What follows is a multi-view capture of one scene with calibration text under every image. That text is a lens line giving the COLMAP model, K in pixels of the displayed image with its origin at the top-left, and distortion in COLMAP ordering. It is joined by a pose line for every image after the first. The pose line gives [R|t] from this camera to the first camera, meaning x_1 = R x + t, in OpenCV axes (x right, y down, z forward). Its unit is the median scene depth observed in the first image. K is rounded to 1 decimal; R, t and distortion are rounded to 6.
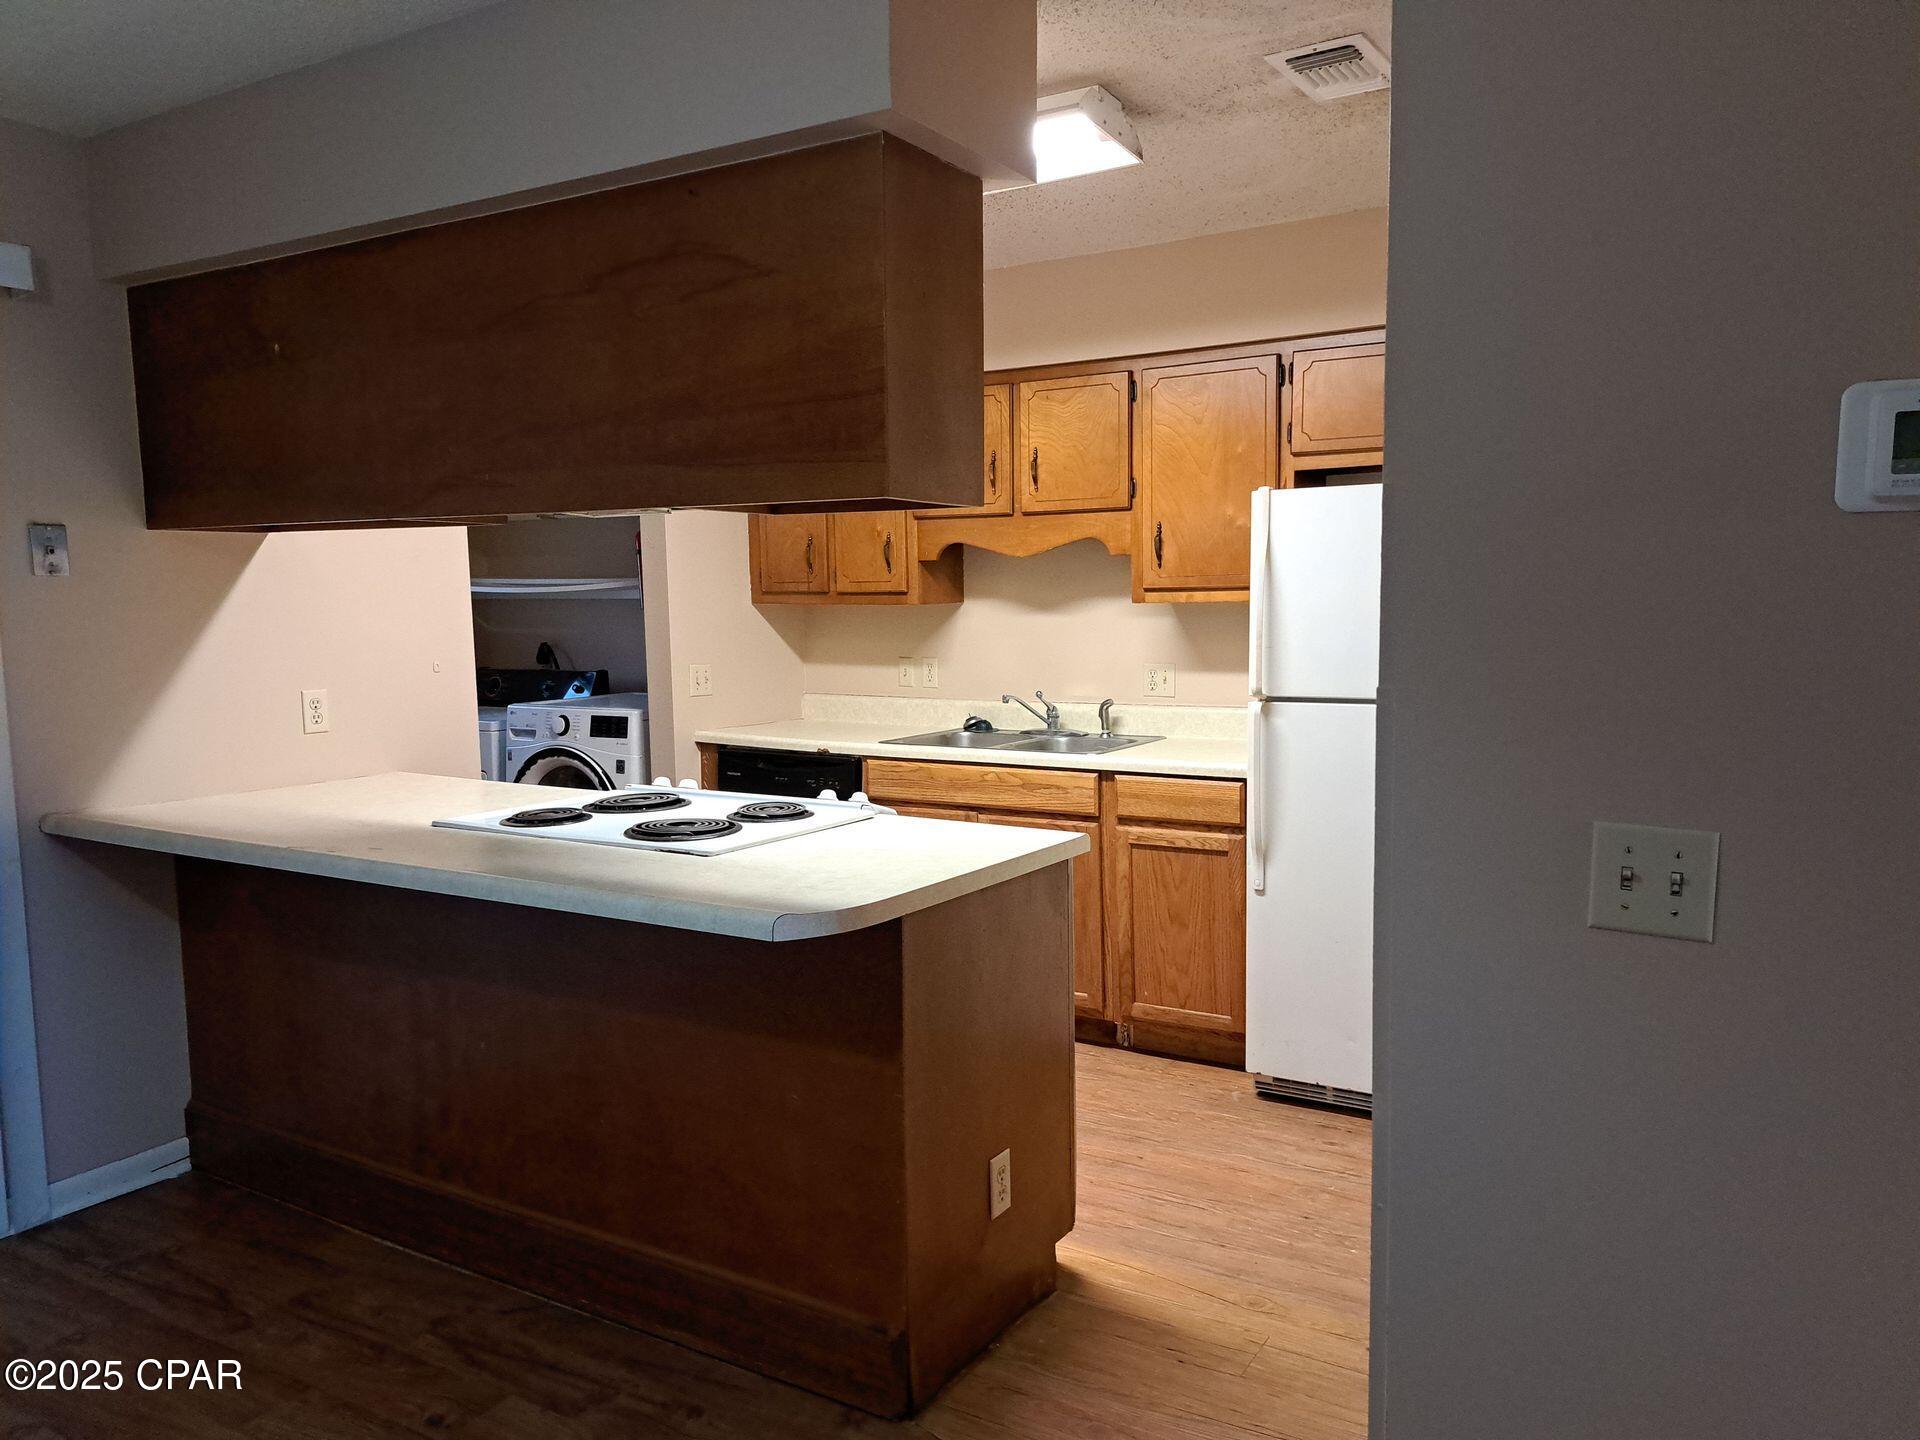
lens RADIAL K [[1365.2, 0, 960.0], [0, 1365.2, 720.0], [0, 0, 1]] dist [0.074325, -0.080831]
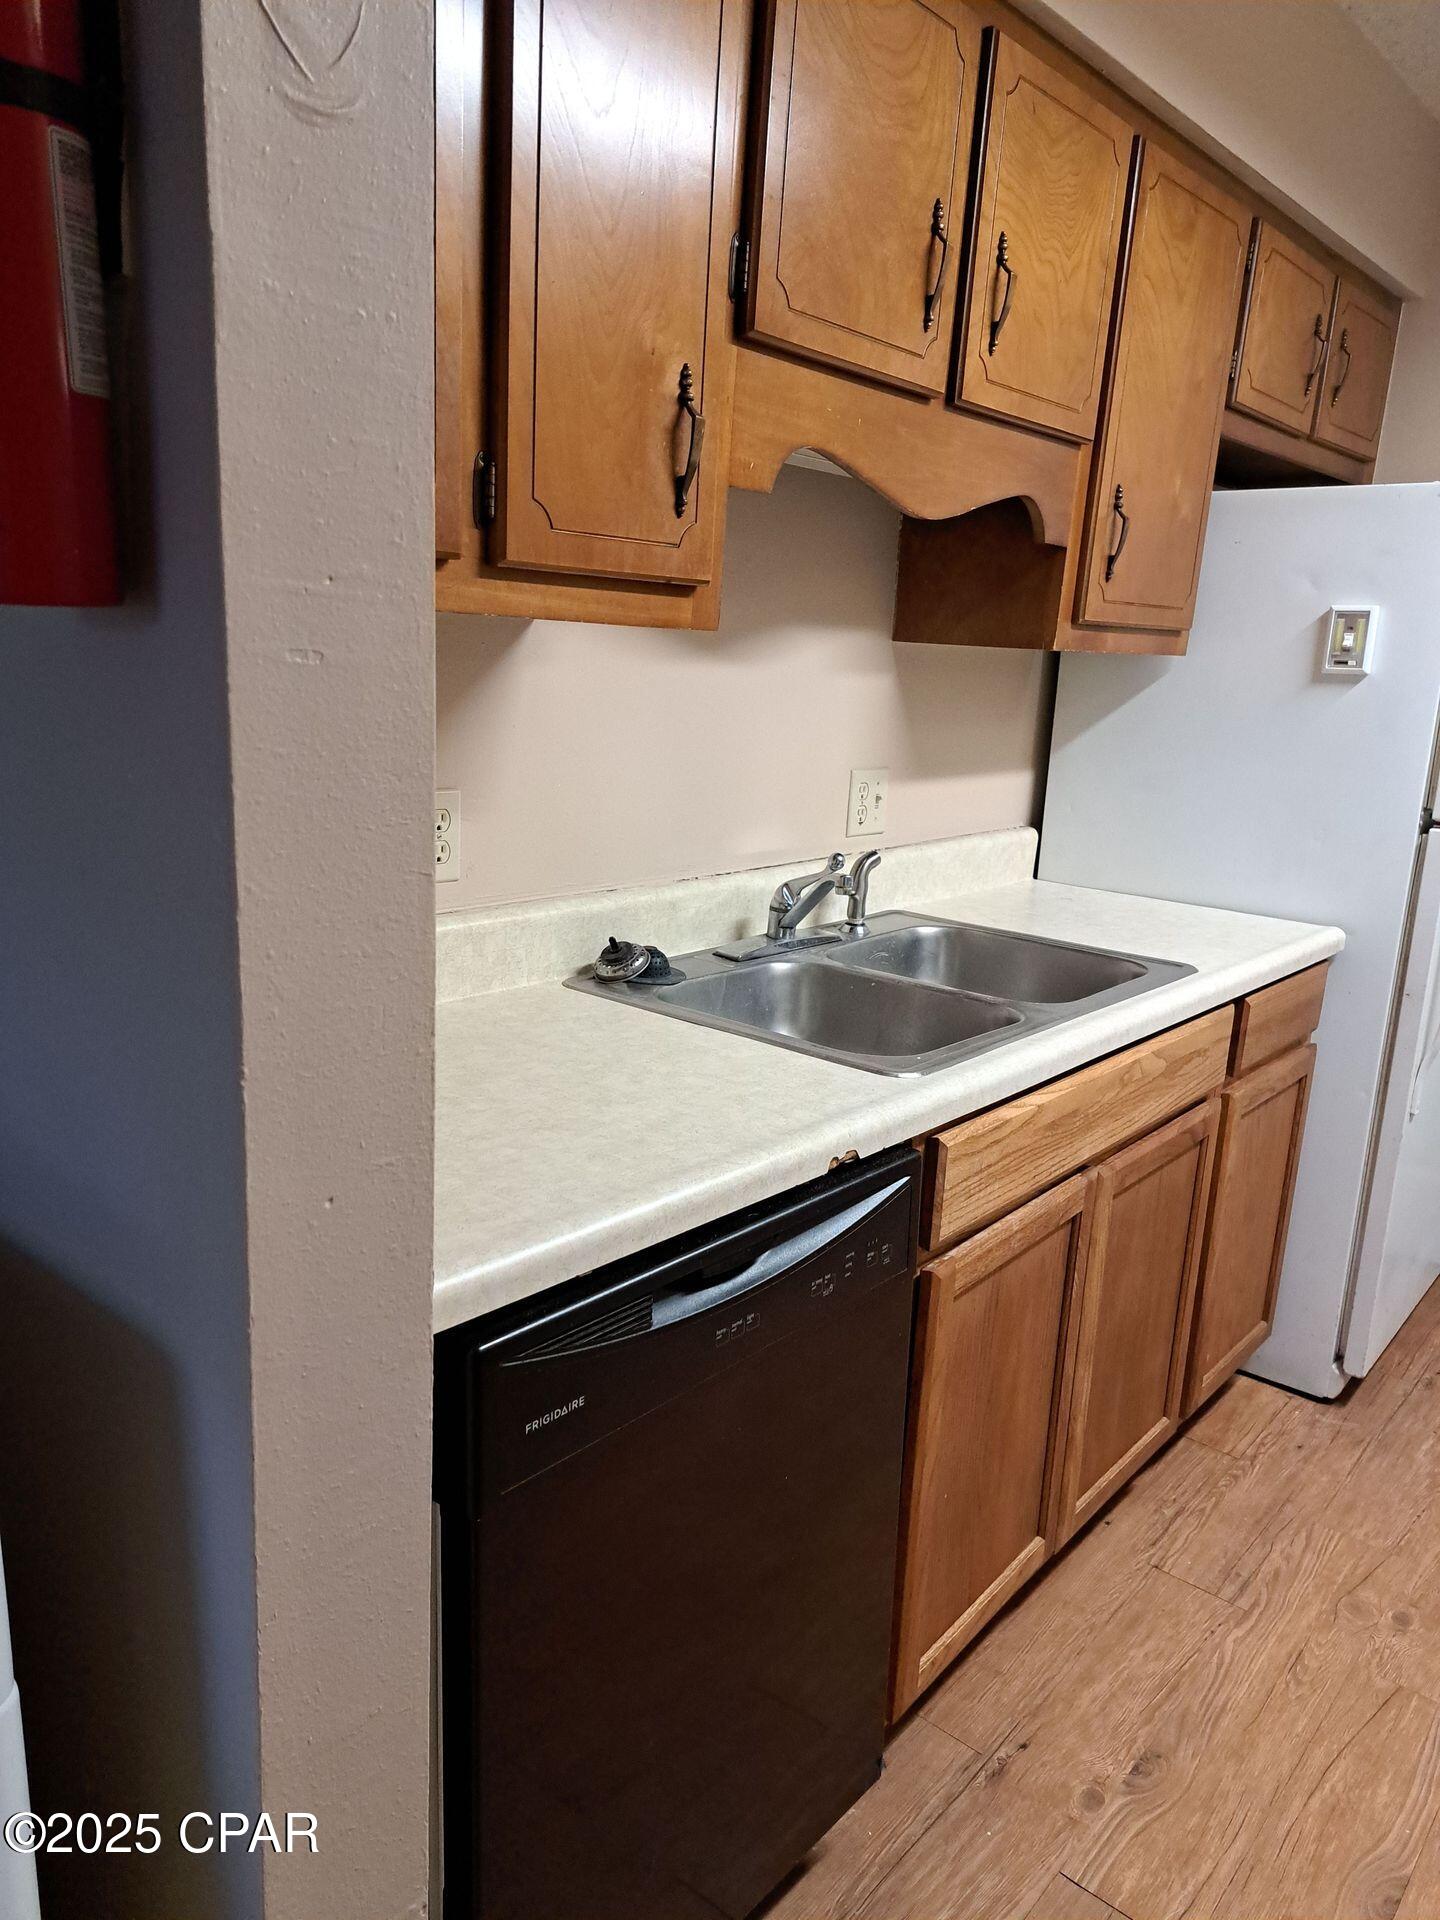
lens RADIAL K [[1365.2, 0, 705.4], [0, 1365.2, 967.7], [0, 0, 1]] dist [0.074325, -0.080831]
pose [[0.144639, -0.209496, 0.967053, -0.399784], [0.039556, 0.977773, 0.205902, -0.082274], [-0.988694, 0.008471, 0.149711, 1.068265]]
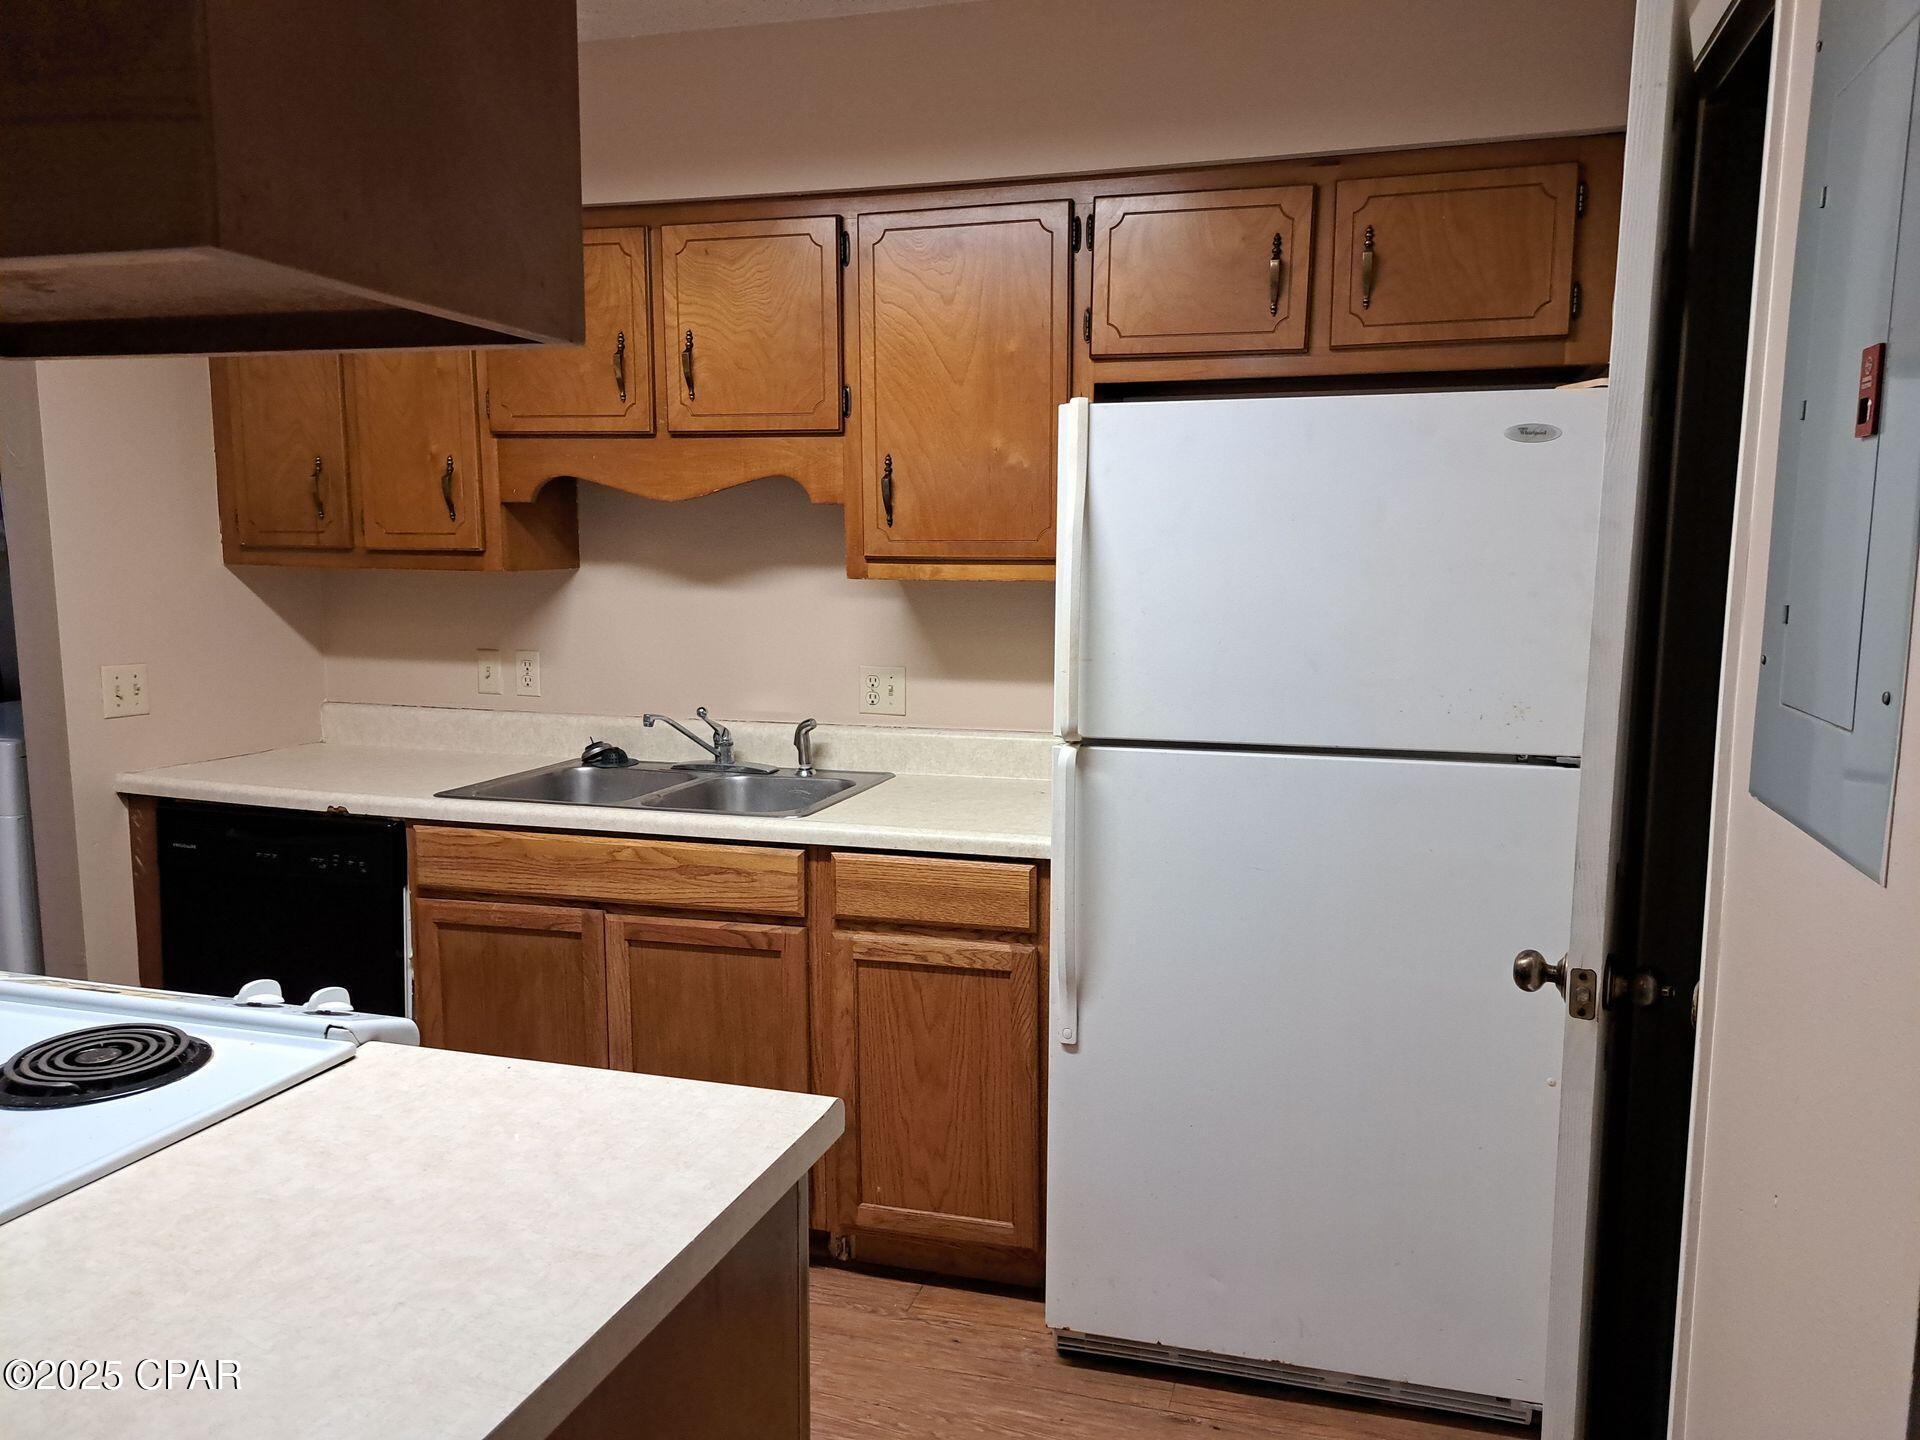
lens RADIAL K [[1383.1, 0, 1011.3], [0, 1383.1, 714.8], [0, 0, 1]] dist [0.161749, -0.348121]
pose [[0.958767, -0.014957, 0.283798, 0.011177], [0.007317, 0.999582, 0.027959, -0.038413], [-0.284098, -0.024729, 0.958476, 0.339496]]
